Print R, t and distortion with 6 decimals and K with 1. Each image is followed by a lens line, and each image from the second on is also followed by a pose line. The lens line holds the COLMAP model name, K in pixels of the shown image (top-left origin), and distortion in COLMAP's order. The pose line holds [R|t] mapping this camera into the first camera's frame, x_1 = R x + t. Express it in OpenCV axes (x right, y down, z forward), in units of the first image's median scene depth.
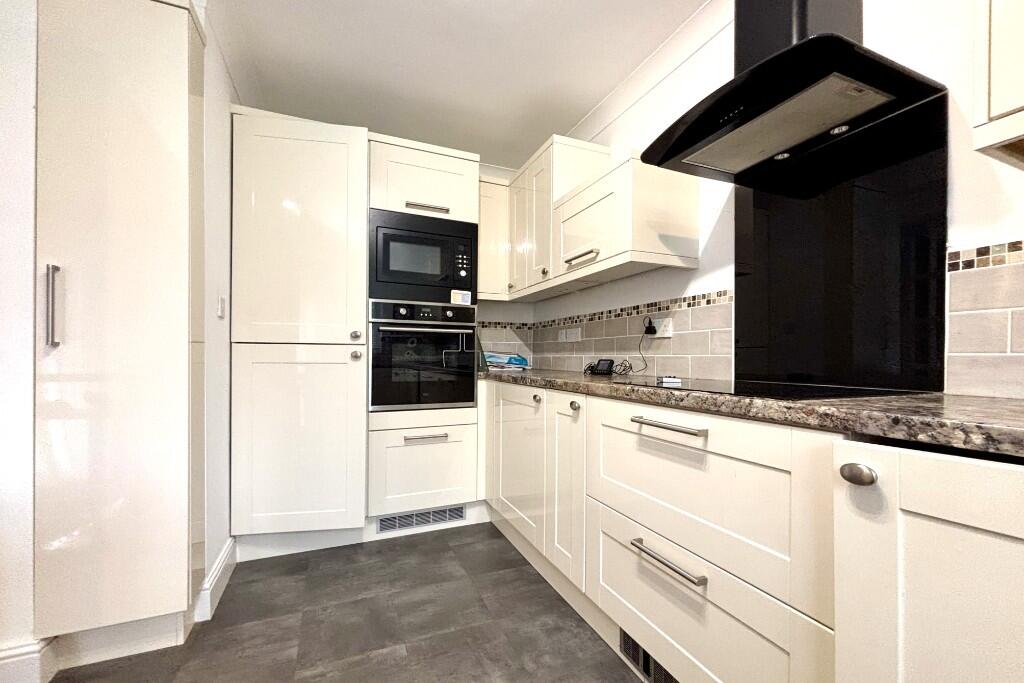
lens RADIAL K [[414.4, 0, 515.8], [0, 414.4, 366.4], [0, 0, 1]] dist [-0.003457, -0.000436]
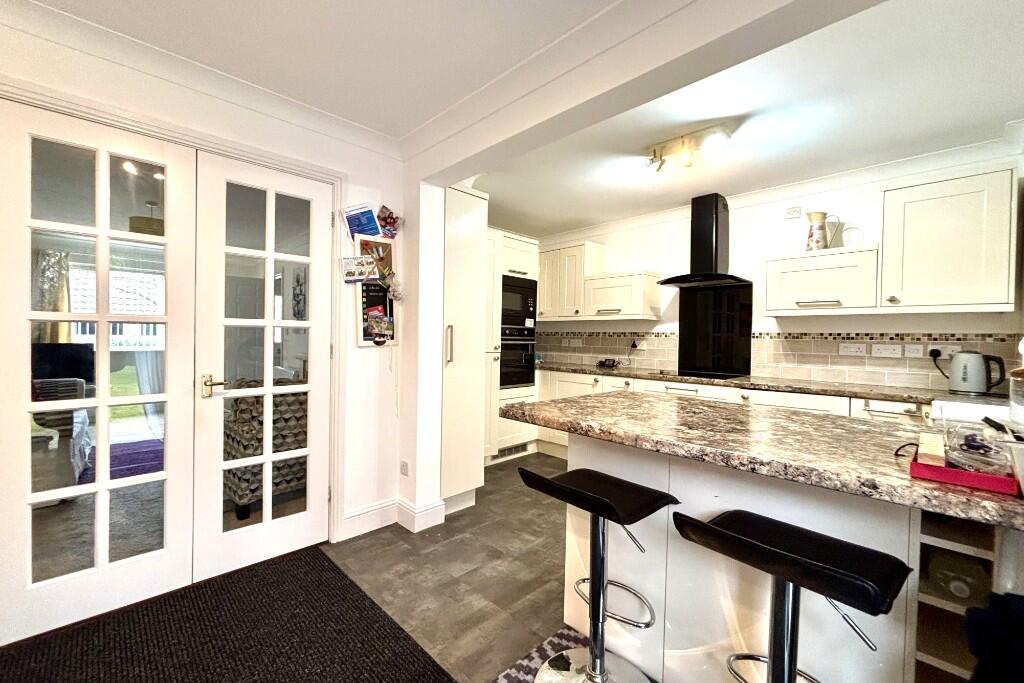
lens RADIAL K [[414.4, 0, 508.4], [0, 414.4, 339.8], [0, 0, 1]] dist [-0.003457, -0.000436]
pose [[0.932914, 0.010089, 0.359958, -0.934719], [-0.006347, 0.999913, -0.011576, -0.082398], [-0.360043, 0.008514, 0.932897, -0.659192]]
